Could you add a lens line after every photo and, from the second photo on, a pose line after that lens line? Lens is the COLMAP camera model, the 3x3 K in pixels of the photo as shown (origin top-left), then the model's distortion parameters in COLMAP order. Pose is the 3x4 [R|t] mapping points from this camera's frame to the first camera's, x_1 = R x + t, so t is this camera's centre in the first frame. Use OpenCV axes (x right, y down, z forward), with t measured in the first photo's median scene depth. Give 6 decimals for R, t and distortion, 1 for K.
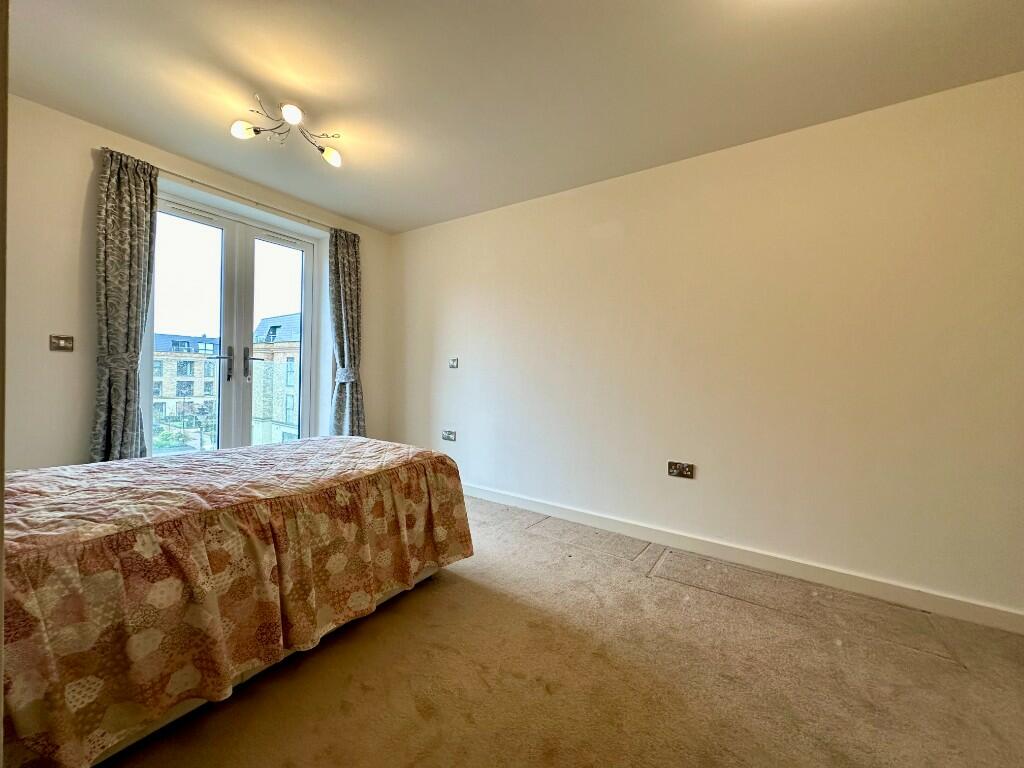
lens RADIAL K [[408.6, 0, 512.0], [0, 408.6, 384.0], [0, 0, 1]] dist [-0.000526, 0.000057]
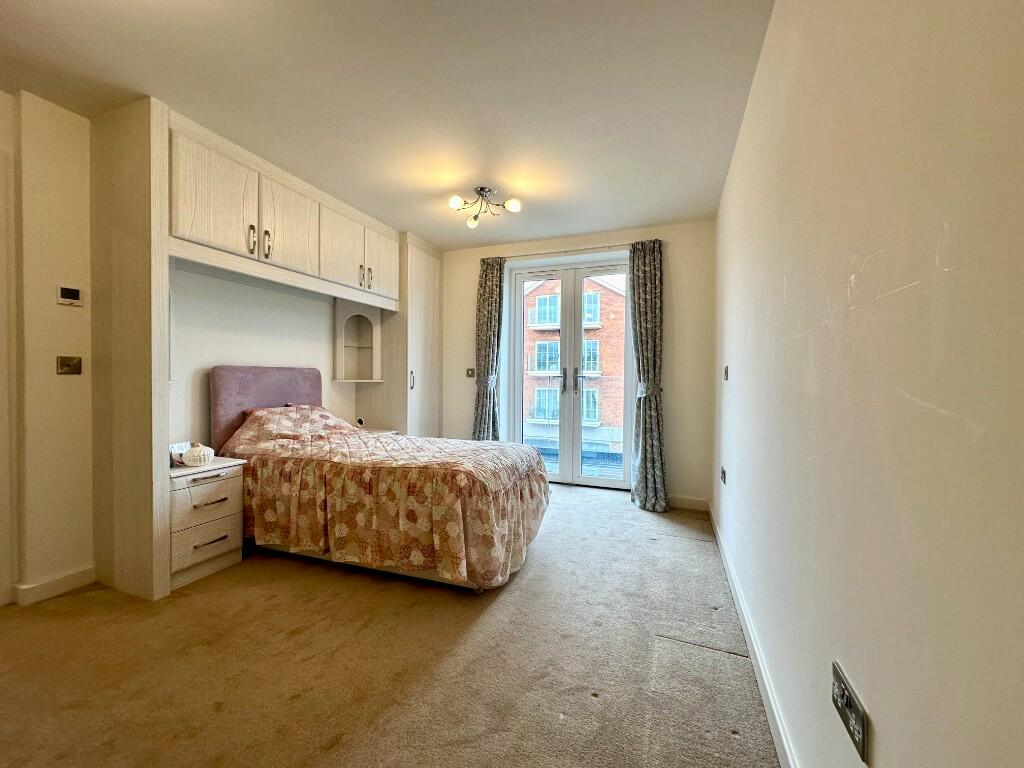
lens RADIAL K [[408.6, 0, 512.0], [0, 408.6, 384.0], [0, 0, 1]] dist [-0.000526, 0.000057]
pose [[0.231493, -0.012994, -0.972750, 0.724177], [-0.020082, 0.999634, -0.018132, -0.019298], [0.972629, 0.023733, 0.231147, 0.756468]]
